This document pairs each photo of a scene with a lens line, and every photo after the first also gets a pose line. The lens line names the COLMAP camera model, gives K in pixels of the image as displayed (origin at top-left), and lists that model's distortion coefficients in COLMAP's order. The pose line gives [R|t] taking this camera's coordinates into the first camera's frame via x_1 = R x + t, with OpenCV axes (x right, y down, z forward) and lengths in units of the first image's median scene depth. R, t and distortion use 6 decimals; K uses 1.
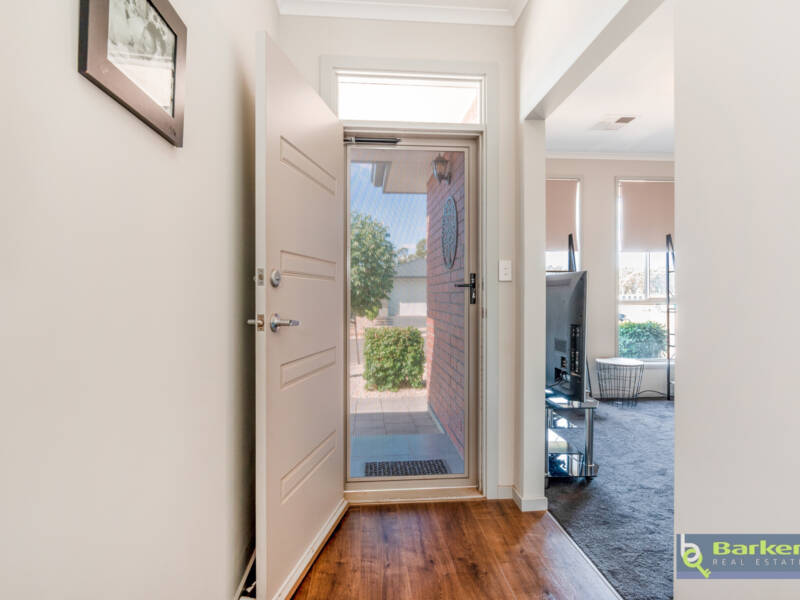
lens RADIAL K [[411.4, 0, 402.9], [0, 411.4, 297.4], [0, 0, 1]] dist [-0.000327, 0.000770]
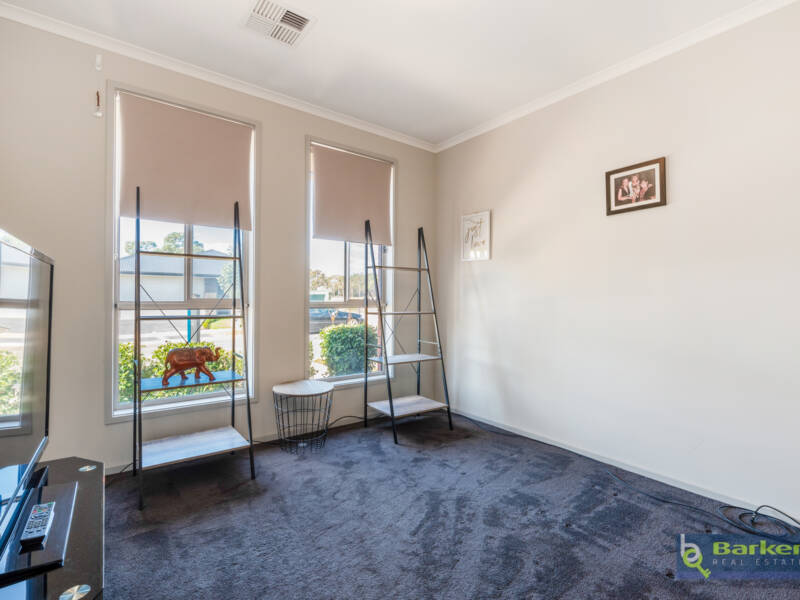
lens RADIAL K [[394.1, 0, 398.9], [0, 394.1, 300.8], [0, 0, 1]] dist [0.000574, -0.001859]
pose [[0.836813, 0.007714, 0.547435, 0.271347], [-0.010346, 0.999945, 0.001725, 0.000508], [-0.547391, -0.007108, 0.836846, 0.312823]]
